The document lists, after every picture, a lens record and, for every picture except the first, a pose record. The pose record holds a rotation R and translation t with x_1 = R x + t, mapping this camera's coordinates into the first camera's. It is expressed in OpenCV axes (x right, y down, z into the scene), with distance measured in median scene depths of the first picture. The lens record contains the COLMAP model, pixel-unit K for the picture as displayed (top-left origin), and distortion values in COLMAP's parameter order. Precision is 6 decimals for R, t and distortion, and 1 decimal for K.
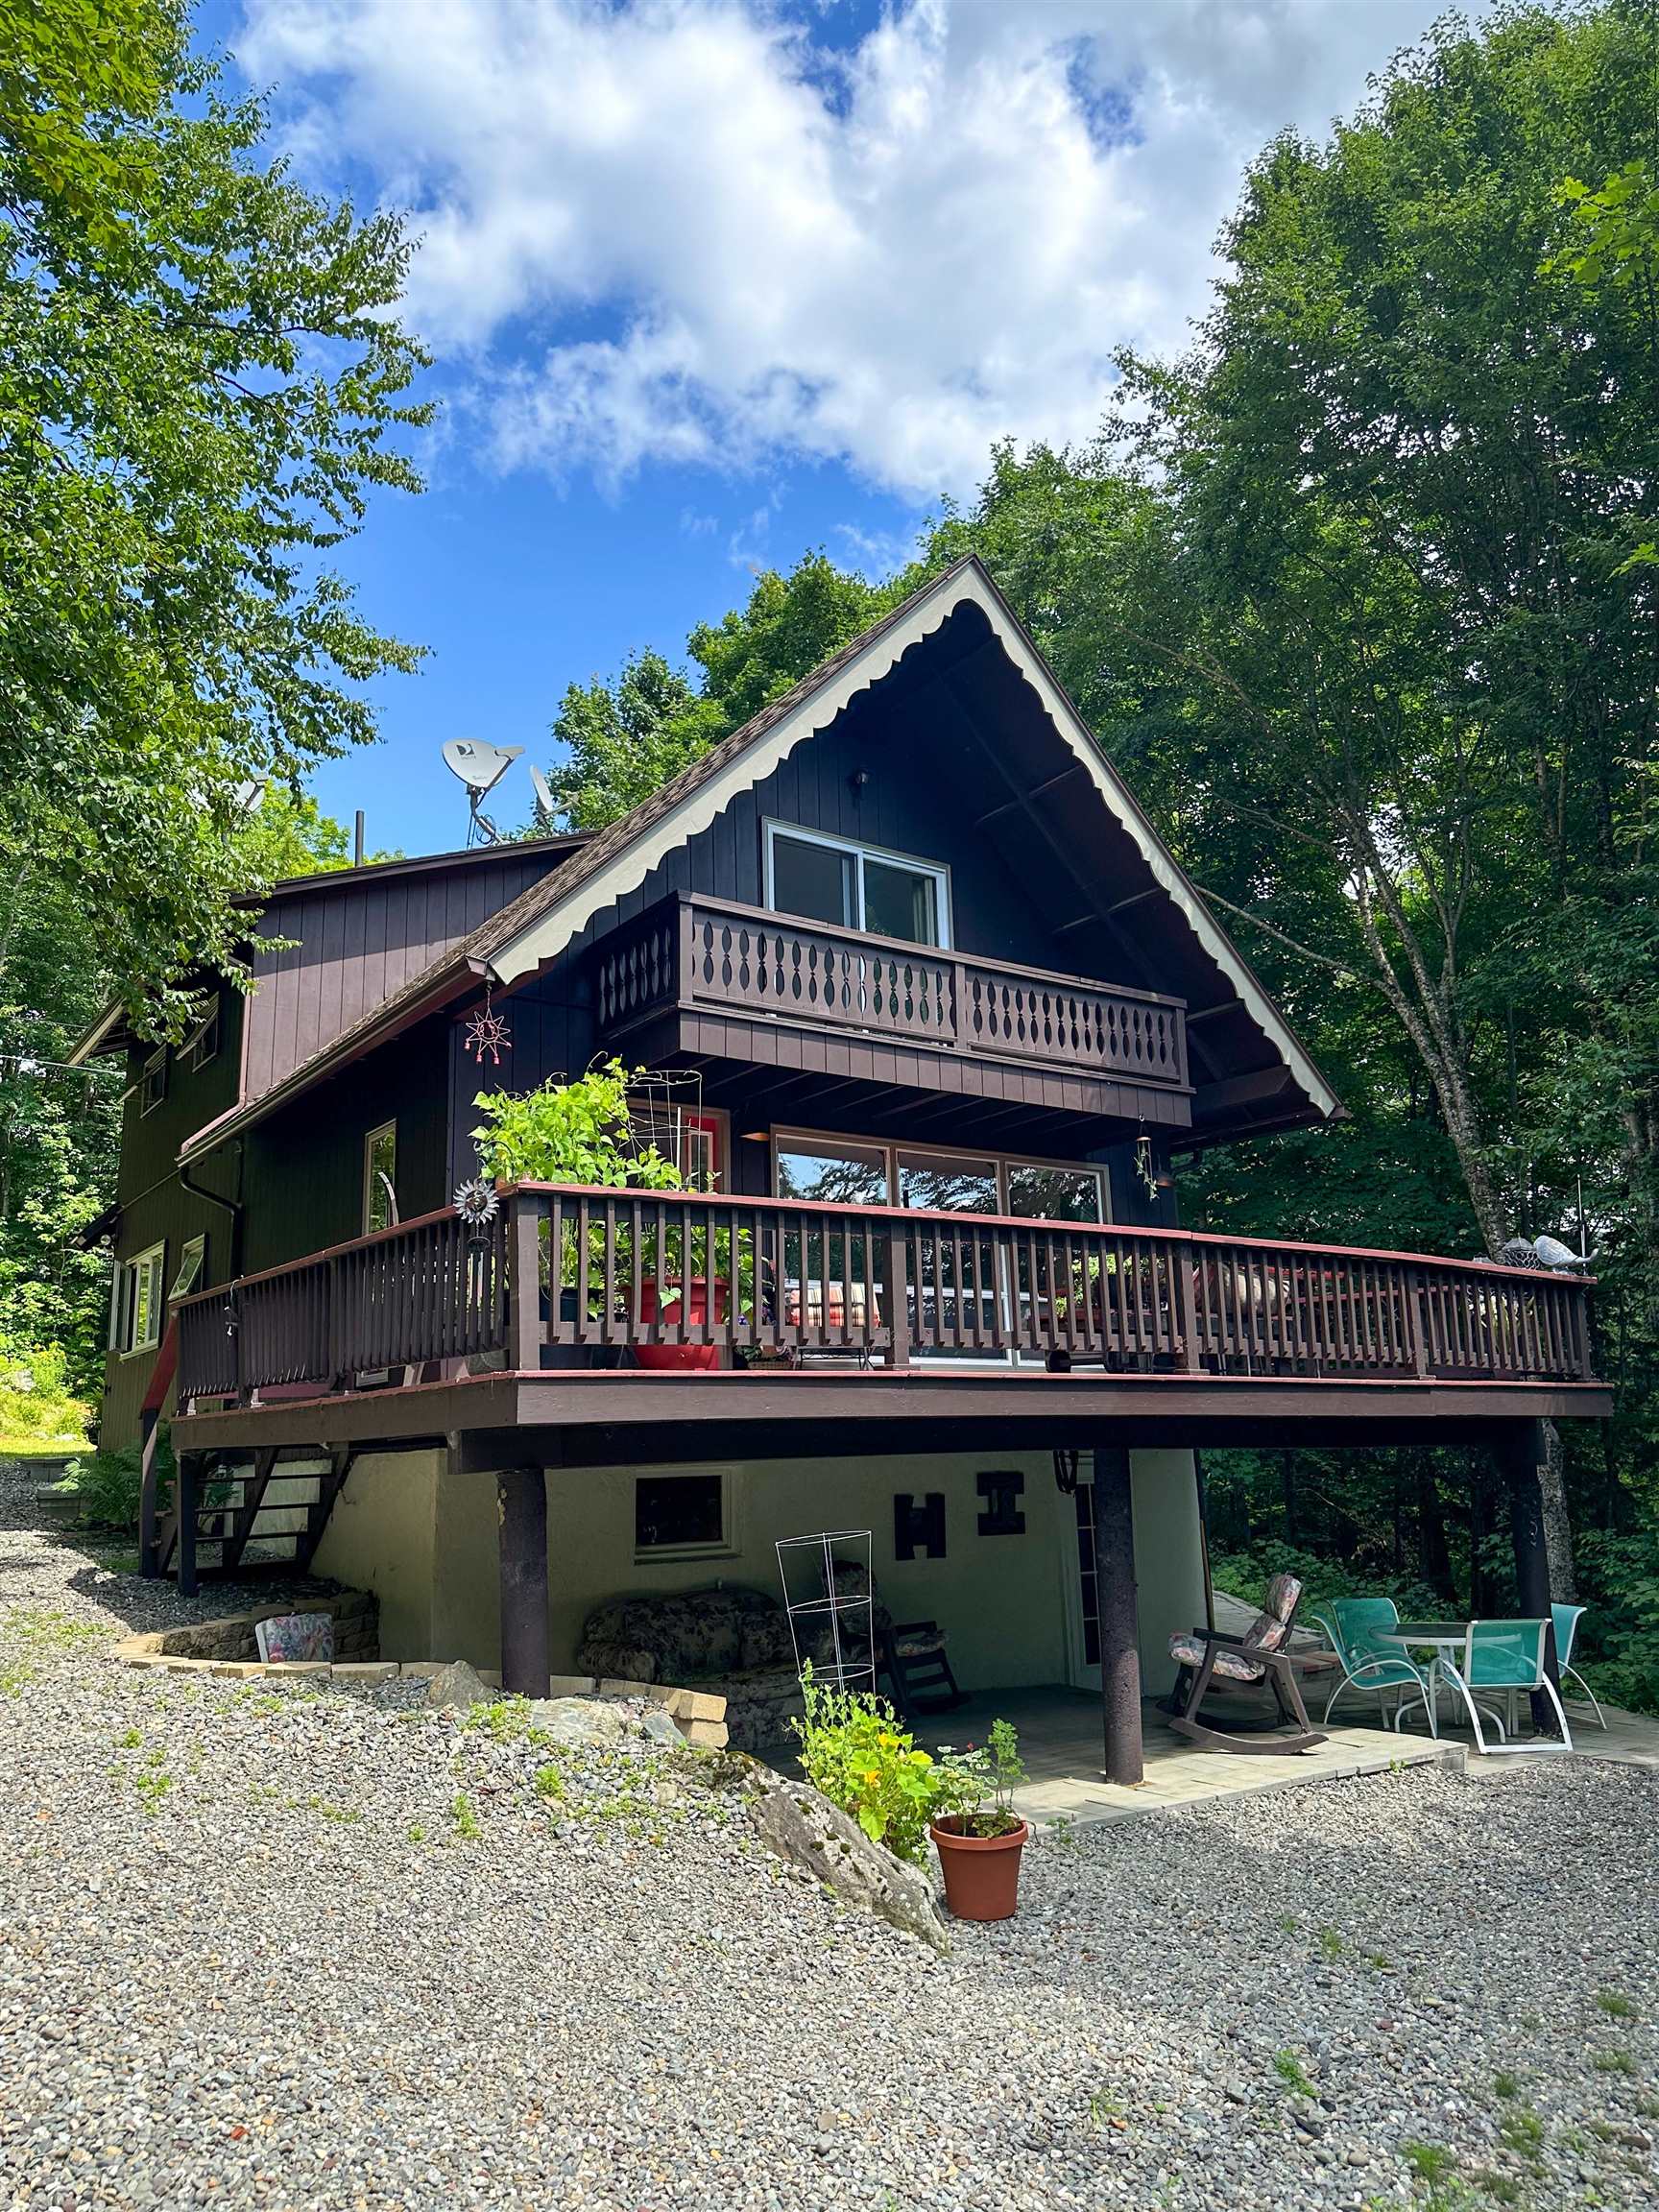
lens RADIAL K [[1555.0, 0, 831.6], [0, 1555.0, 1149.9], [0, 0, 1]] dist [0.053738, -0.062529]
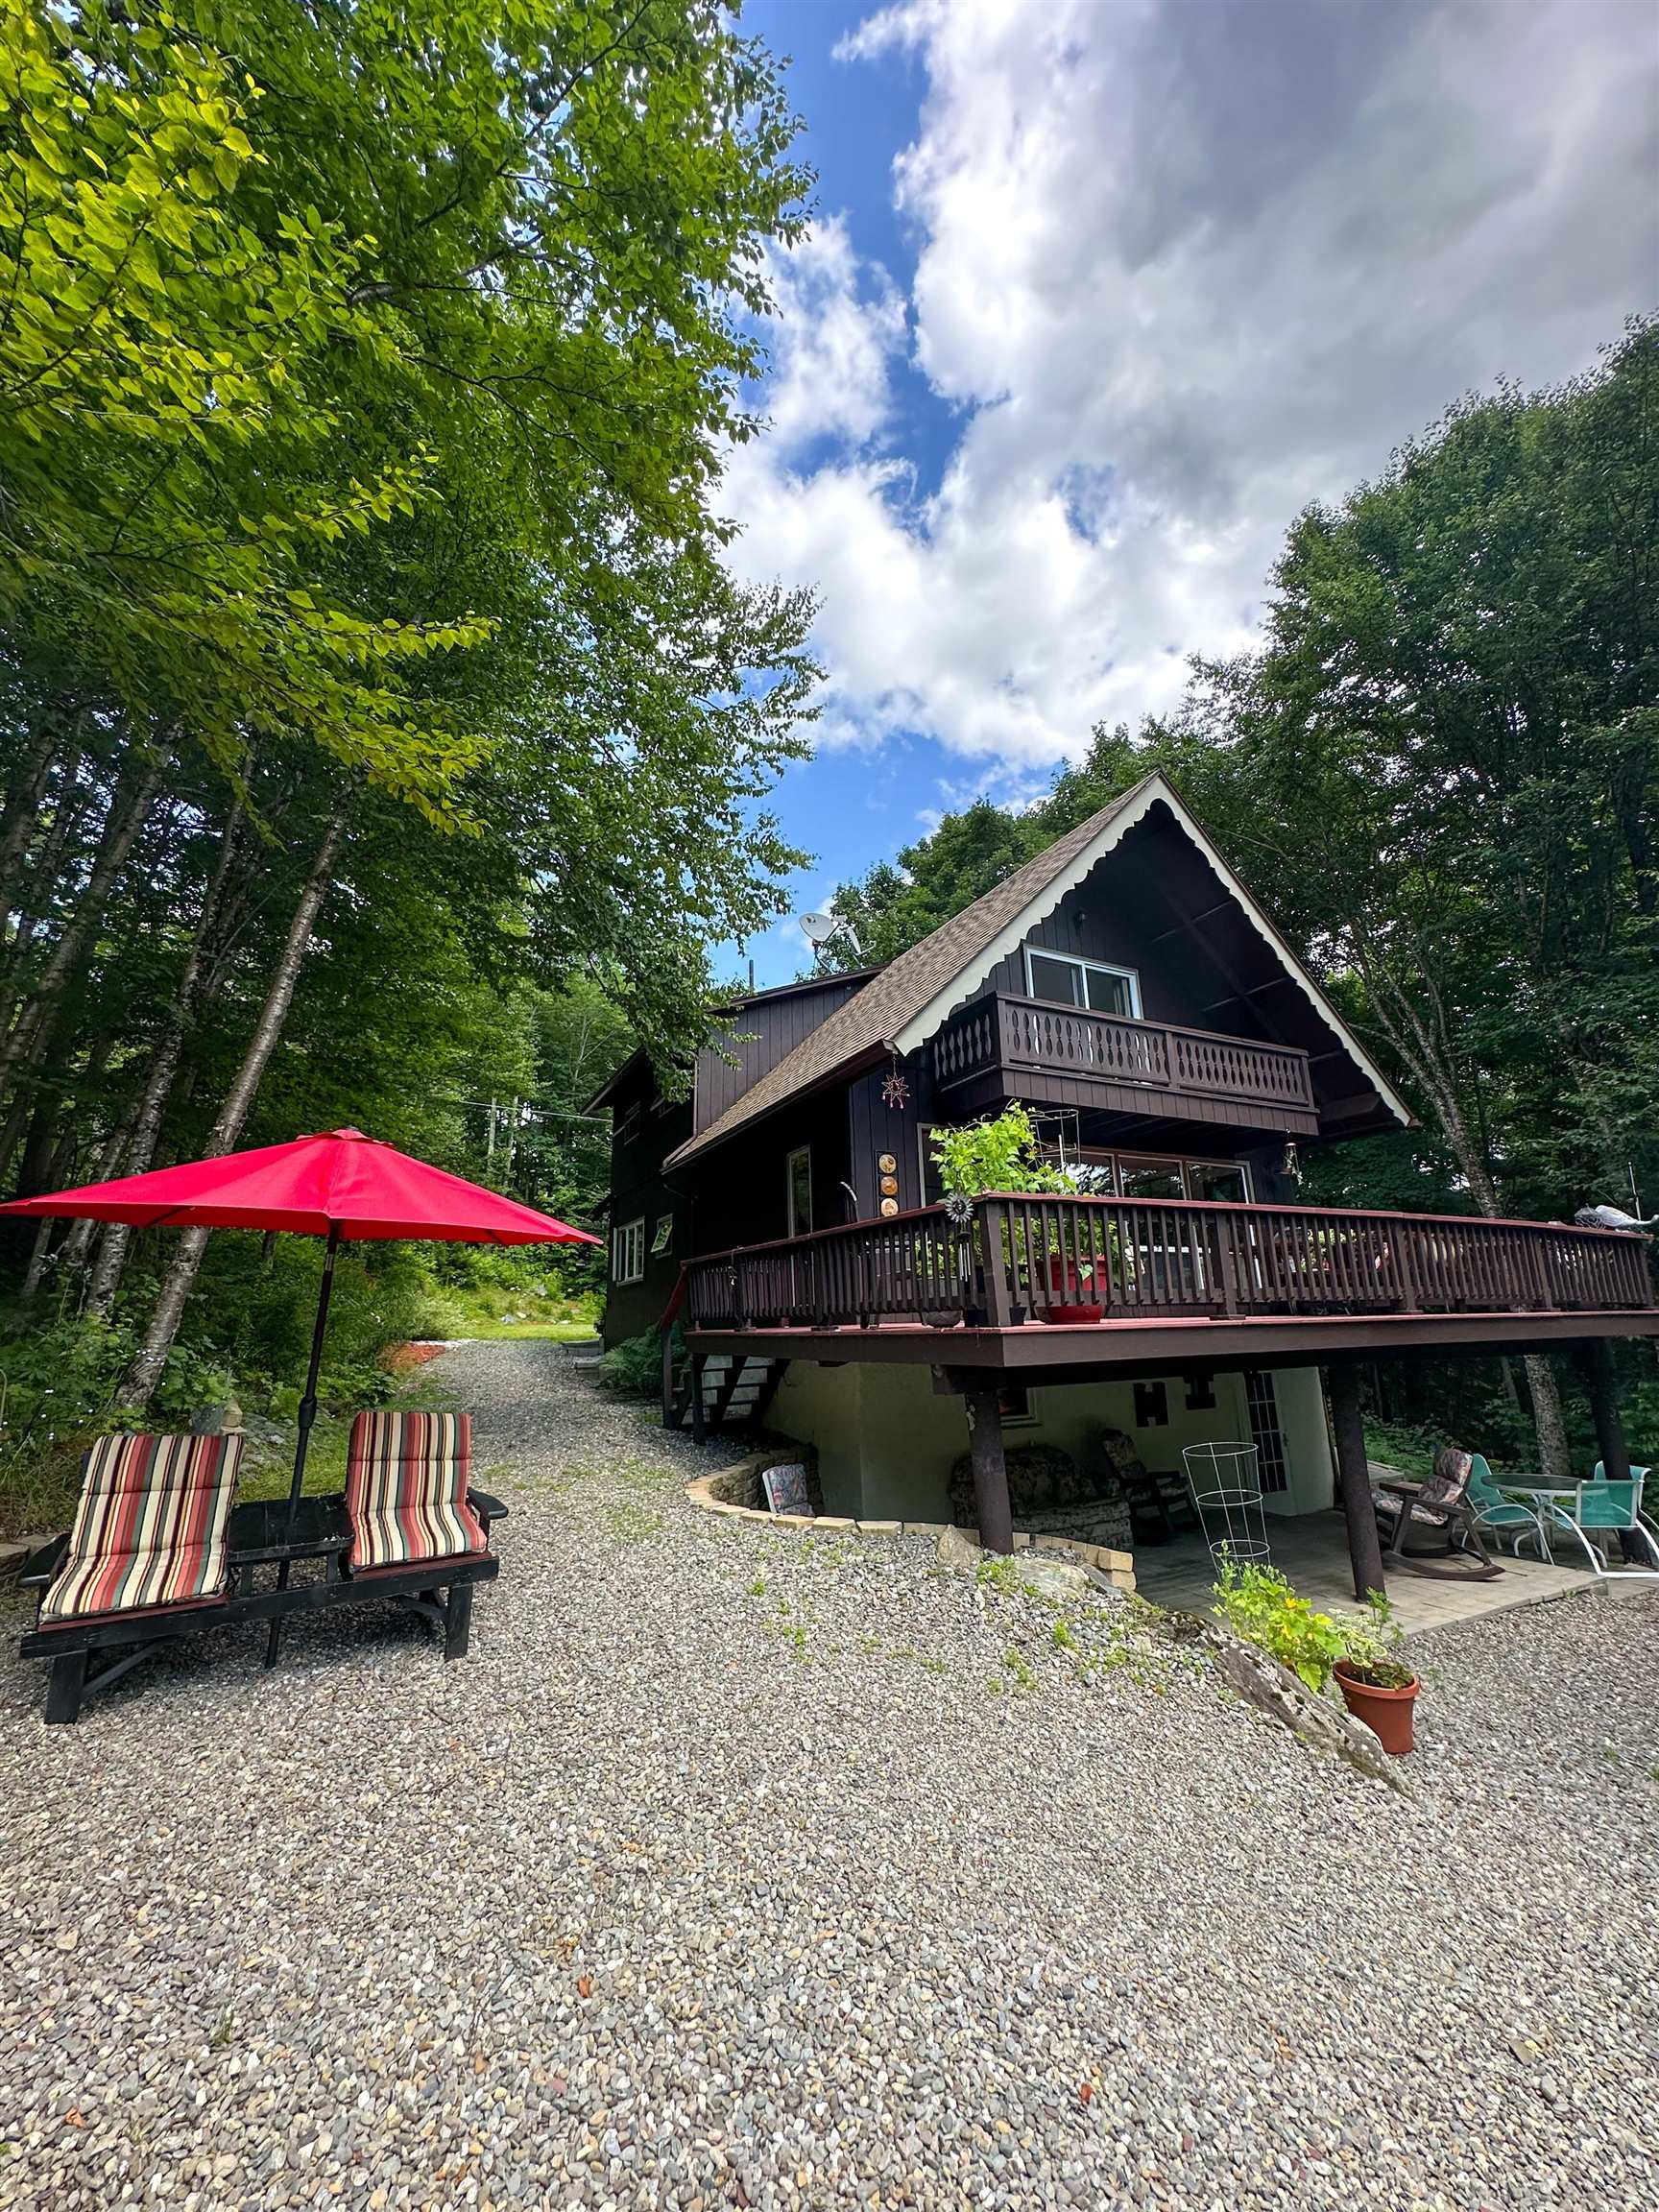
lens RADIAL K [[880.2, 0, 826.9], [0, 880.2, 1129.5], [0, 0, 1]] dist [-0.013125, 0.007658]
pose [[0.990803, -0.027646, -0.132454, -0.148706], [0.024545, 0.999386, -0.024984, -0.012673], [0.133064, 0.021503, 0.990874, 0.114772]]
